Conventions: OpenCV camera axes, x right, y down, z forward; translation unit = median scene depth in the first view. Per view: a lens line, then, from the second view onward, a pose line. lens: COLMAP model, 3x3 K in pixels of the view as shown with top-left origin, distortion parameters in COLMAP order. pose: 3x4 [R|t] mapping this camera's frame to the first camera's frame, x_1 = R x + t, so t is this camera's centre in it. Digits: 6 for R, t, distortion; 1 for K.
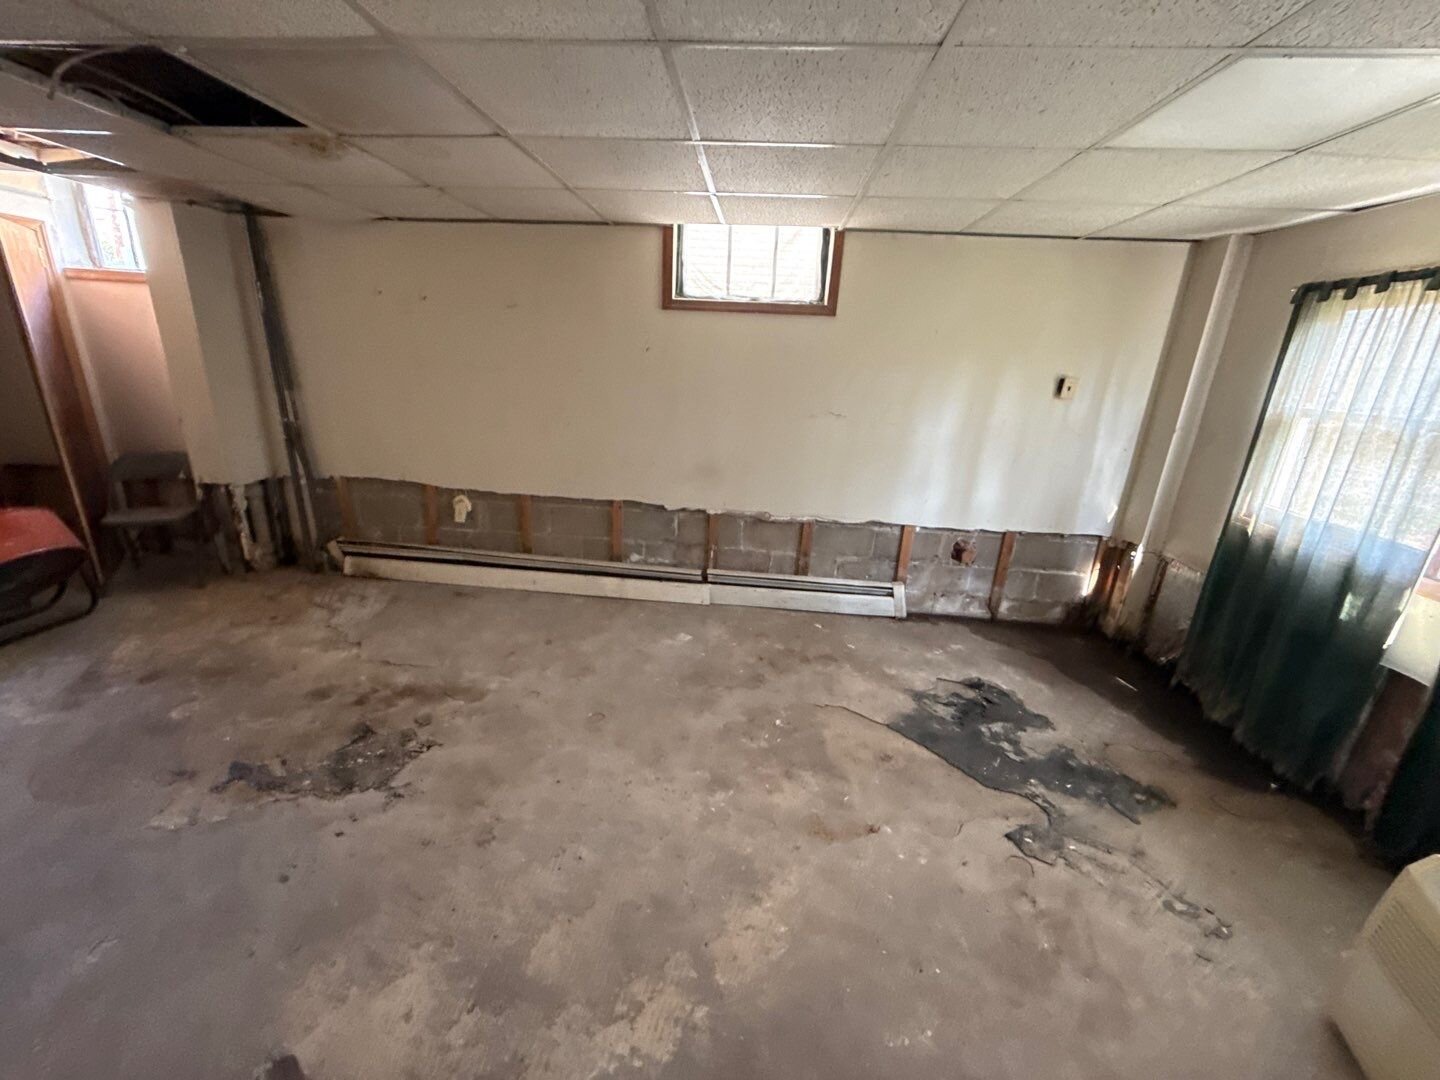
lens RADIAL K [[577.4, 0, 716.5], [0, 577.4, 541.6], [0, 0, 1]] dist [0.002953, -0.000112]
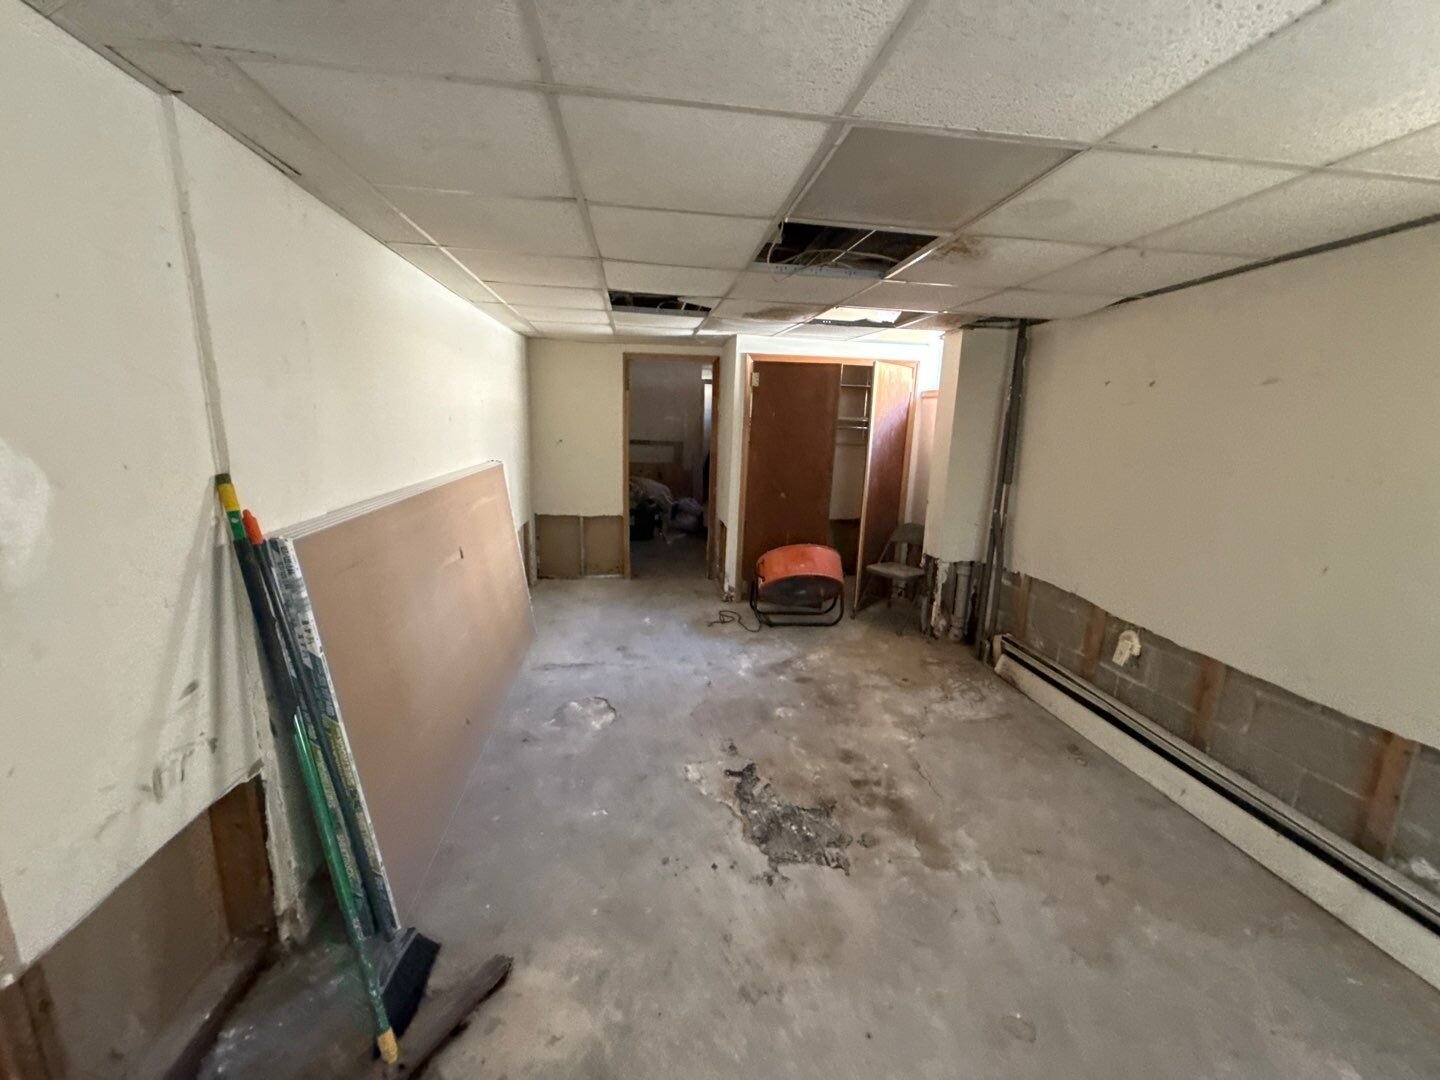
lens RADIAL K [[577.4, 0, 722.3], [0, 577.4, 540.2], [0, 0, 1]] dist [0.002953, -0.000112]
pose [[0.218952, 0.156725, -0.963067, 0.159551], [-0.318448, 0.944448, 0.081296, -0.088926], [0.922307, 0.288887, 0.256698, 0.293032]]
